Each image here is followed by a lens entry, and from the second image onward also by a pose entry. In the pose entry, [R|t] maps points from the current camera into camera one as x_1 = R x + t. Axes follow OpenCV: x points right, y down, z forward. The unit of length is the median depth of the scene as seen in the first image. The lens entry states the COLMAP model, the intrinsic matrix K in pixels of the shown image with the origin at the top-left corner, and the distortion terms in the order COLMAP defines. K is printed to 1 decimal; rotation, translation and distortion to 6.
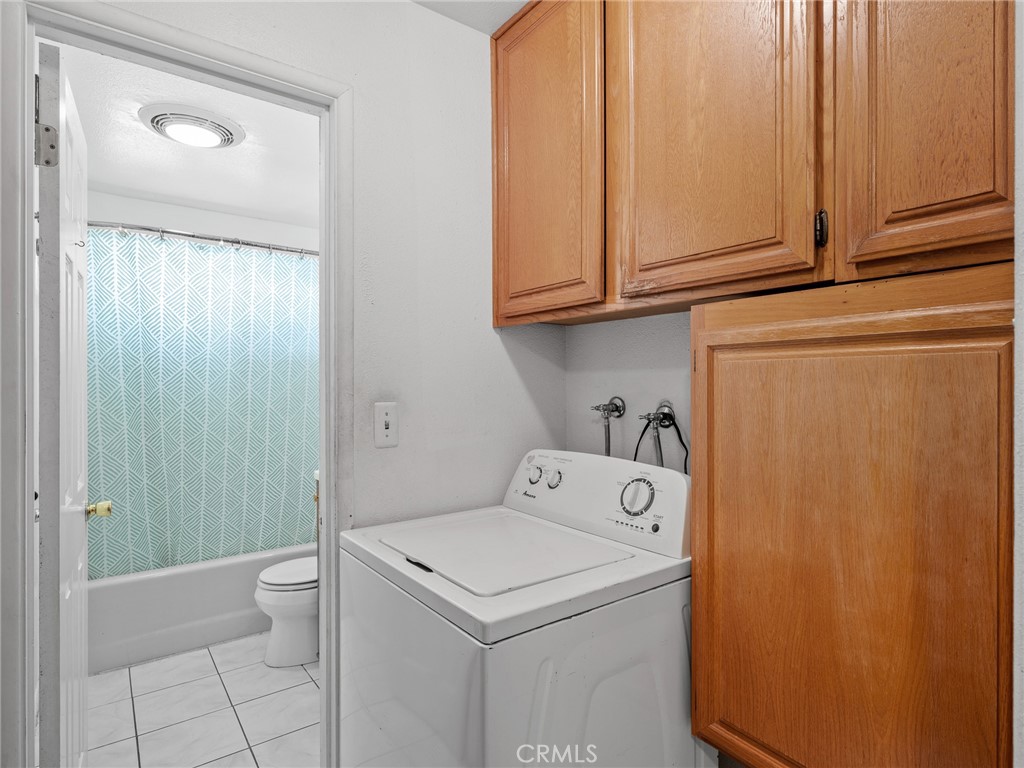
lens RADIAL K [[566.9, 0, 510.4], [0, 566.9, 383.1], [0, 0, 1]] dist [0.000578, 0.000479]
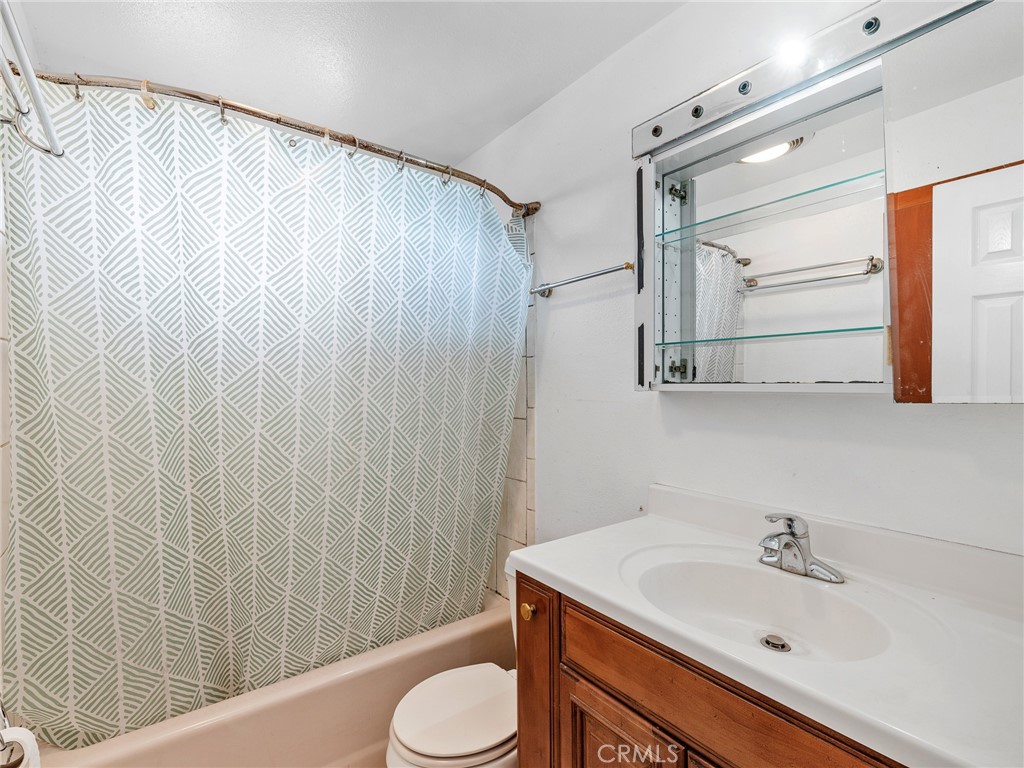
lens RADIAL K [[509.8, 0, 514.6], [0, 509.8, 384.7], [0, 0, 1]] dist [-0.001915, 0.000021]
pose [[0.999967, -0.001912, 0.007834, -0.327488], [0.001890, 0.999994, 0.002845, -0.003606], [-0.007839, -0.002830, 0.999965, 0.492607]]
